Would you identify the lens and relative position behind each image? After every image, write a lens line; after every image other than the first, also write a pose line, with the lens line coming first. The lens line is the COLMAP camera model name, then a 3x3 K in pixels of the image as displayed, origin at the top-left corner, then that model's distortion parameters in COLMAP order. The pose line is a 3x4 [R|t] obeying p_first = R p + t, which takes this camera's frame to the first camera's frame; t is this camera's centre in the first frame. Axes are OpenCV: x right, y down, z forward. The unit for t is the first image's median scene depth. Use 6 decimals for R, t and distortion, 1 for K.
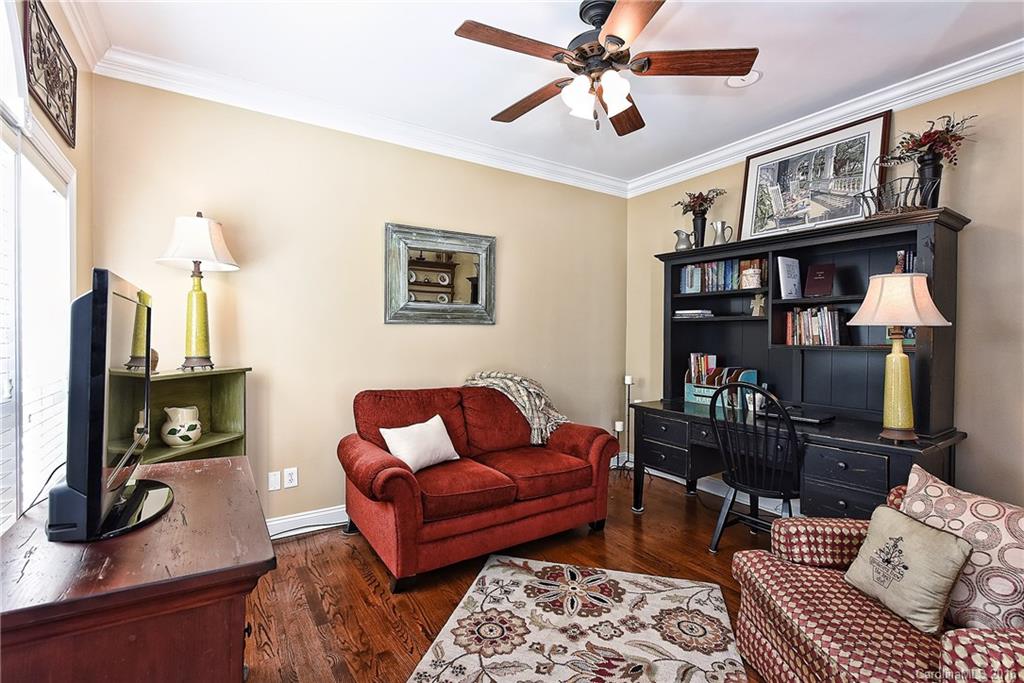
lens RADIAL K [[465.9, 0, 512.0], [0, 465.9, 341.5], [0, 0, 1]] dist [-0.001352, -0.000131]
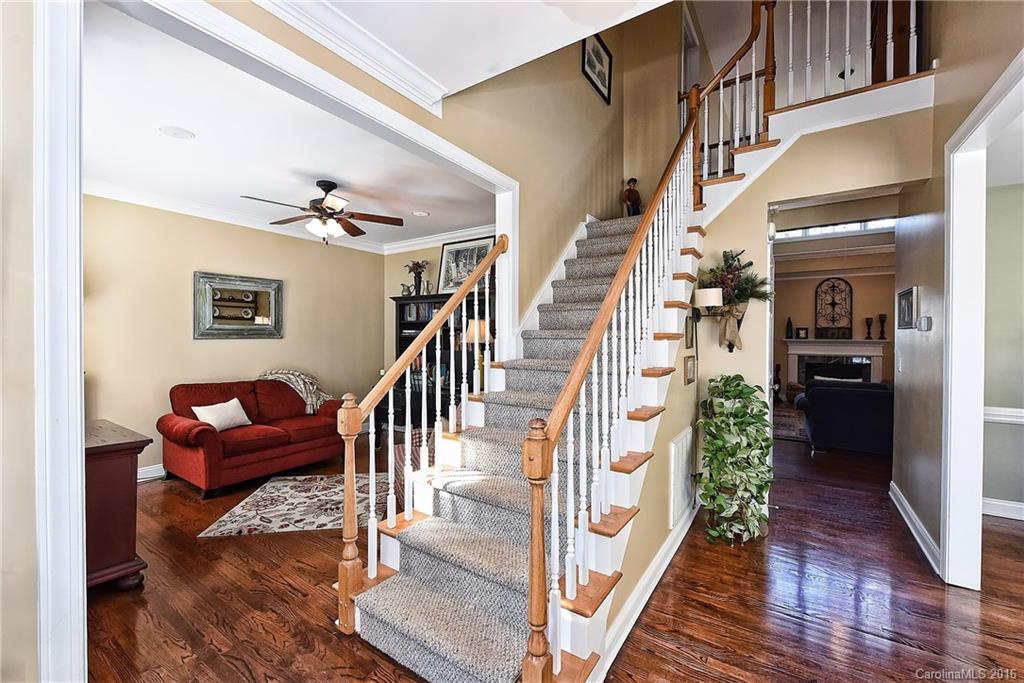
lens RADIAL K [[414.5, 0, 512.0], [0, 414.5, 341.5], [0, 0, 1]] dist [0.002060, -0.000072]
pose [[0.919073, -0.004011, 0.394066, 0.148331], [0.004849, 0.999988, -0.001131, -0.026767], [-0.394057, 0.002950, 0.919081, -0.663513]]
